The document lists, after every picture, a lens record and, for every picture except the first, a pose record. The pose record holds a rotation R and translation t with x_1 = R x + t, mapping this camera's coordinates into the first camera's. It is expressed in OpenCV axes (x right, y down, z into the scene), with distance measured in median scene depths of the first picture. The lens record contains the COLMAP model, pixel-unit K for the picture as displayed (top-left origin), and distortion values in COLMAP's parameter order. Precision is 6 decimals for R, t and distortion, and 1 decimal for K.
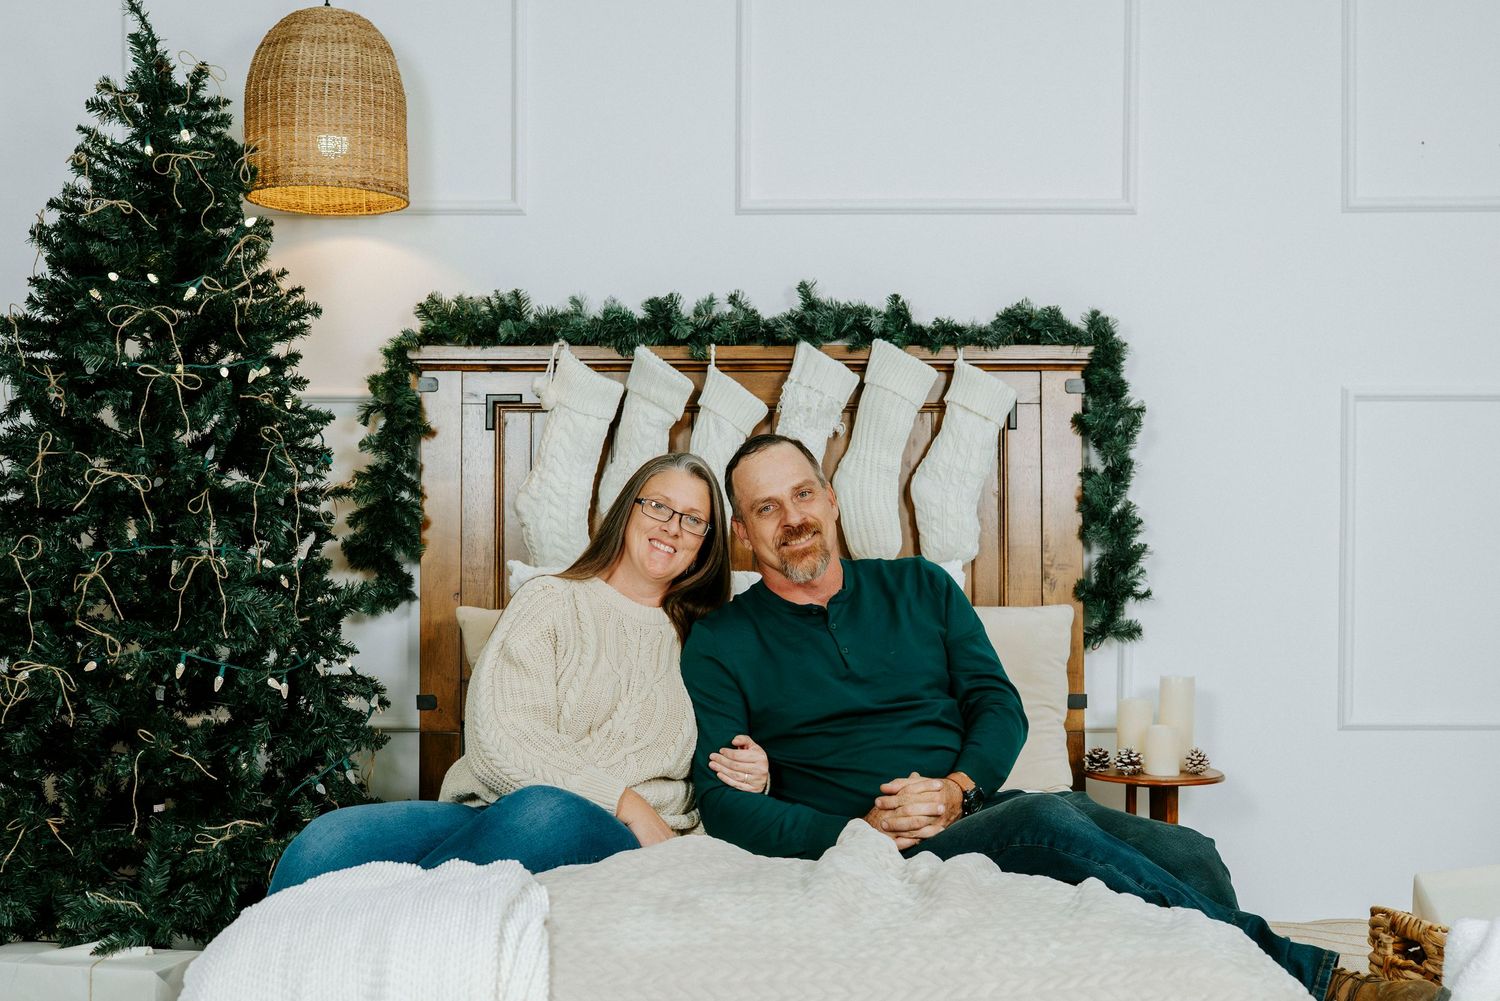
lens RADIAL K [[1911.9, 0, 744.7], [0, 1911.9, 549.3], [0, 0, 1]] dist [0.006331, -0.016632]
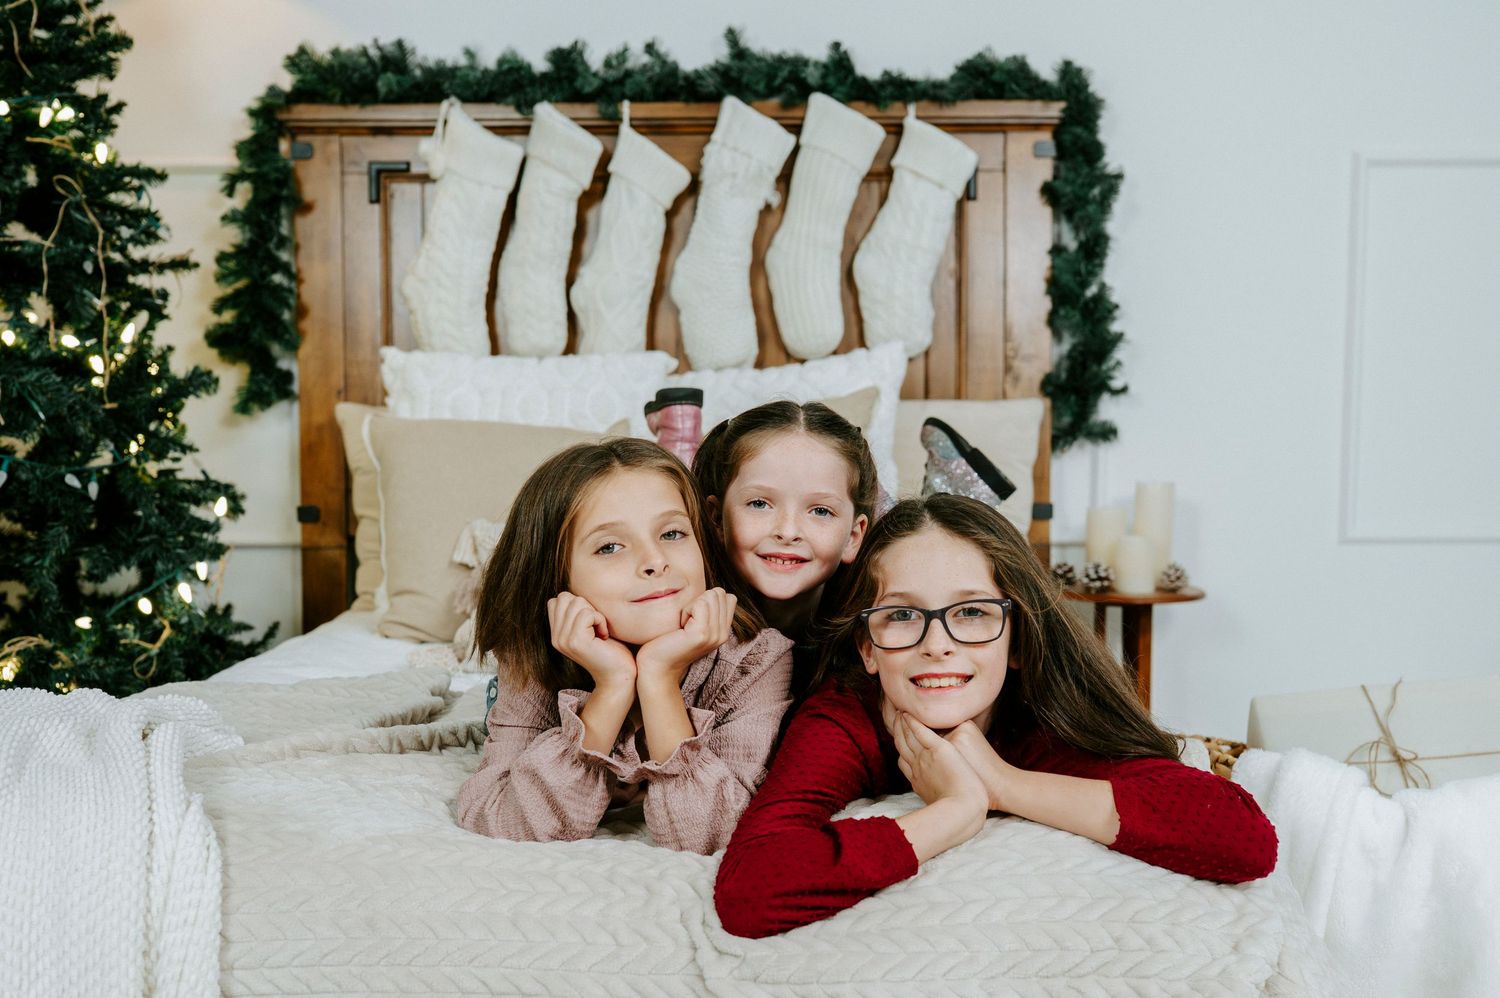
lens RADIAL K [[1753.3, 0, 799.7], [0, 1753.3, 575.7], [0, 0, 1]] dist [0.007731, -0.031734]
pose [[0.999924, -0.002218, -0.012150, 0.071467], [0.003299, 0.995960, 0.089741, 0.036236], [0.011902, -0.089774, 0.995891, 0.188472]]
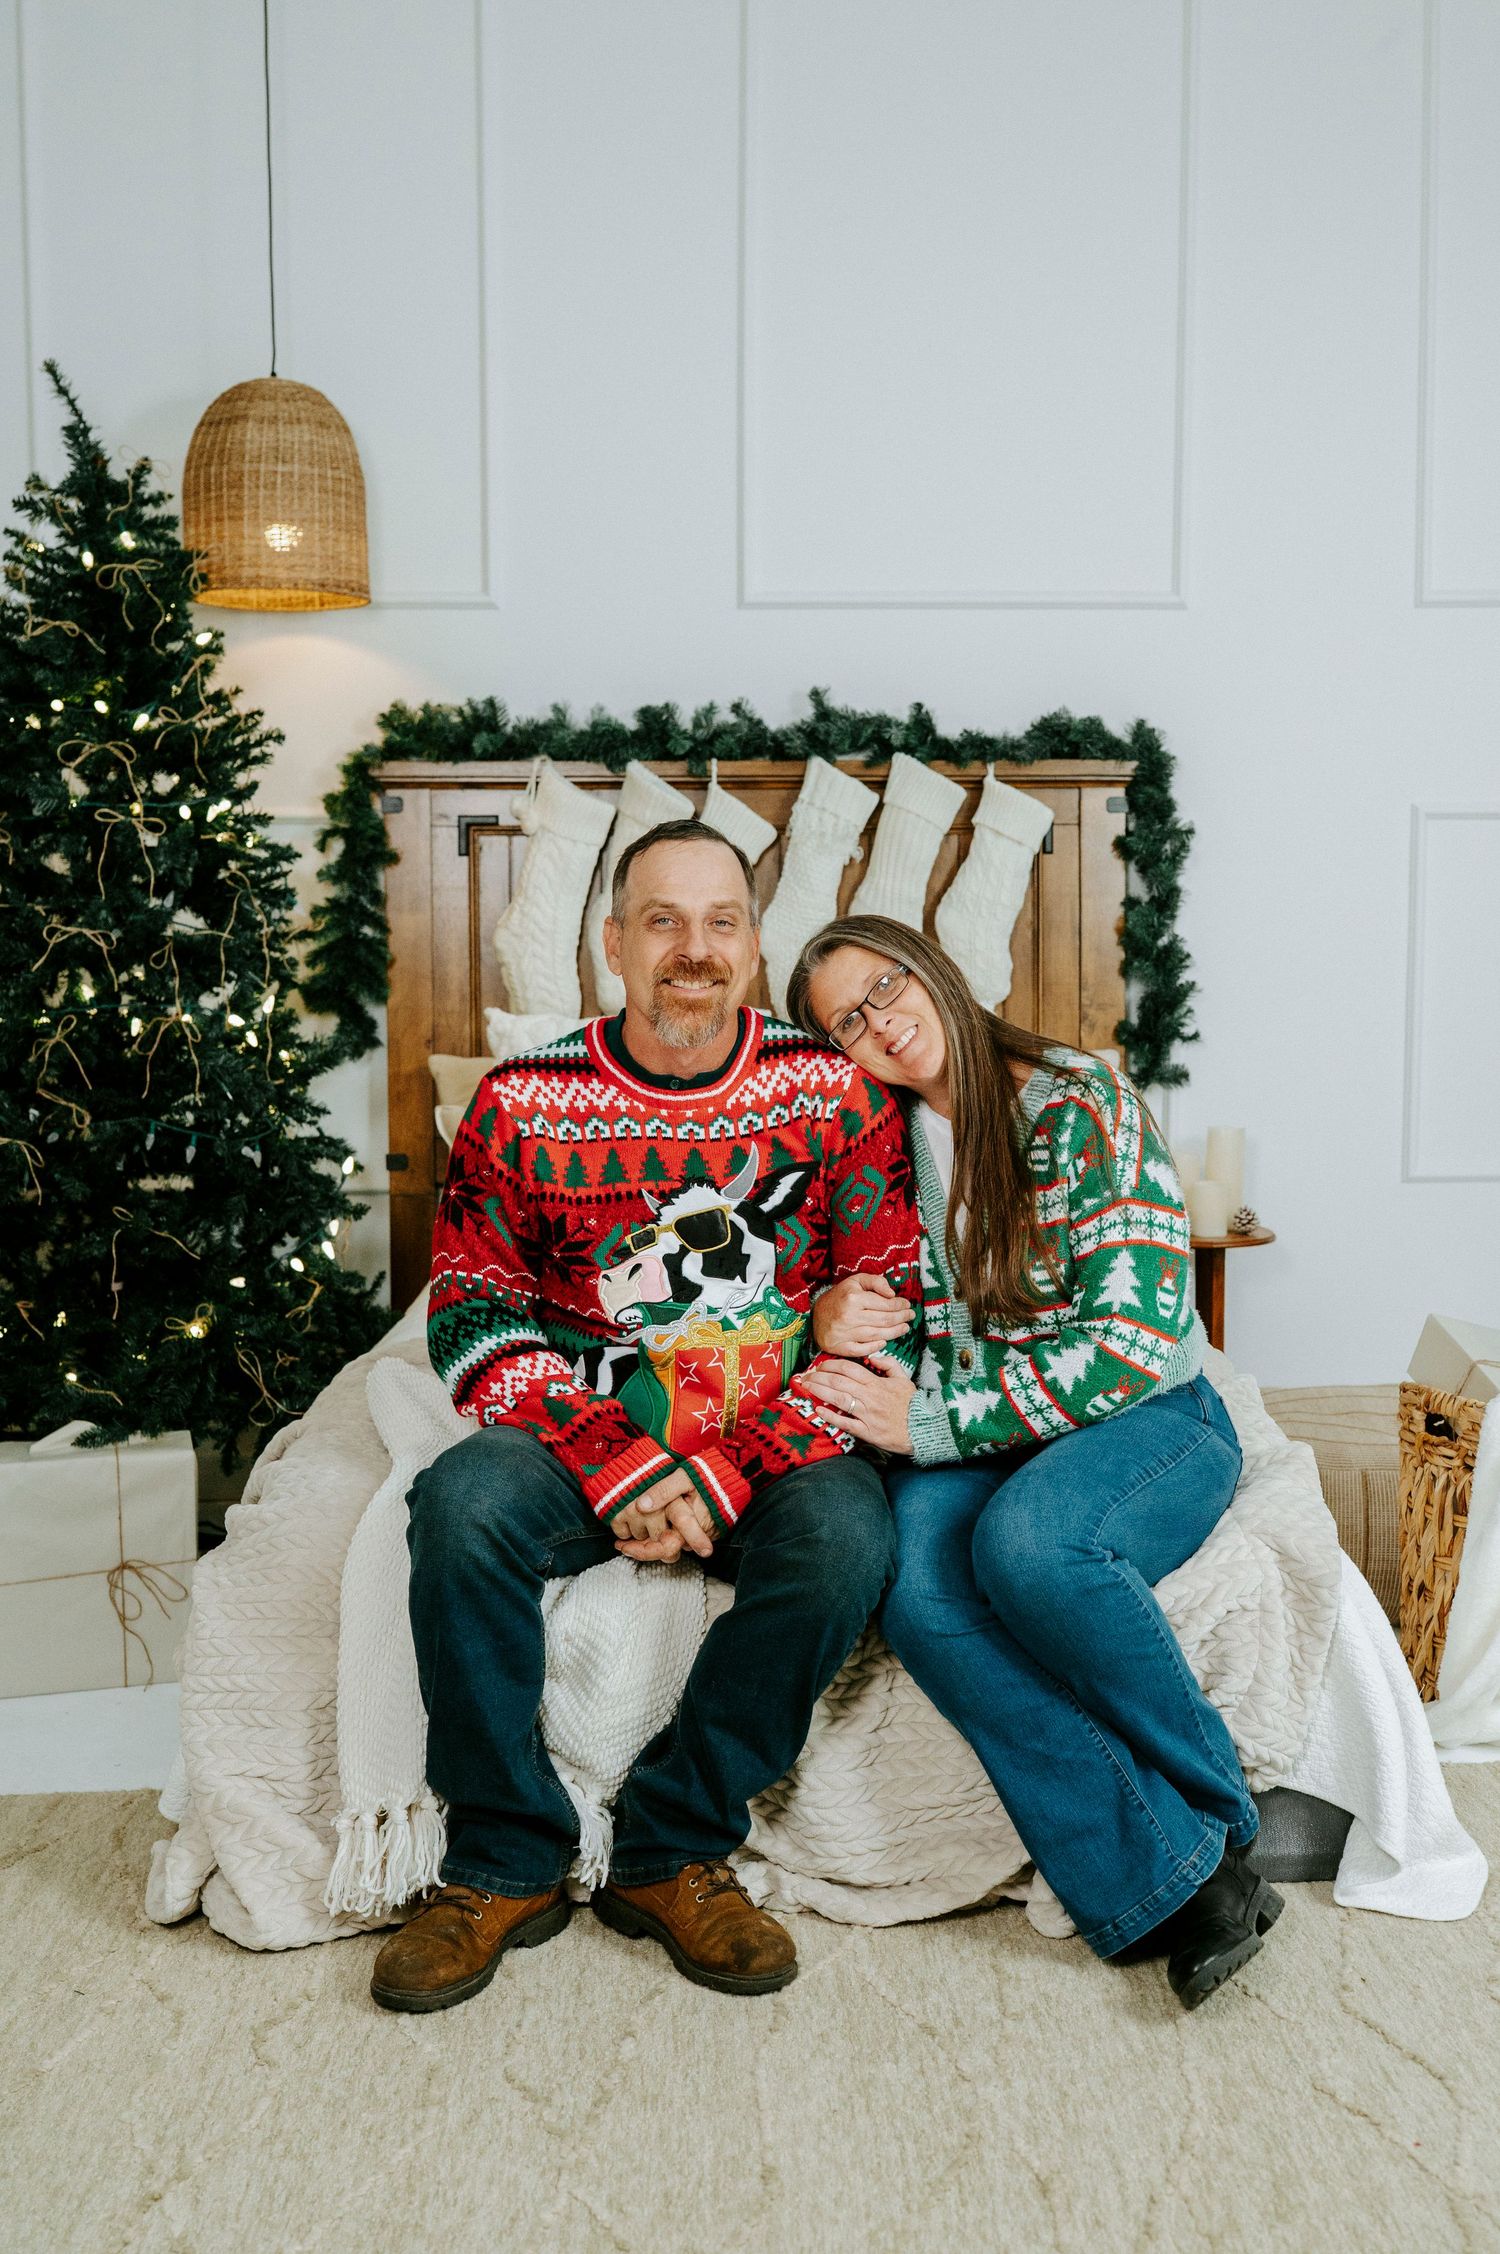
lens RADIAL K [[2525.4, 0, 840.1], [0, 2525.4, 1122.9], [0, 0, 1]] dist [0.001553, -0.010110]
pose [[0.998513, -0.008045, 0.053918, -0.022846], [0.003198, 0.995992, 0.089386, -0.043535], [-0.054421, -0.089081, 0.994537, -0.187961]]
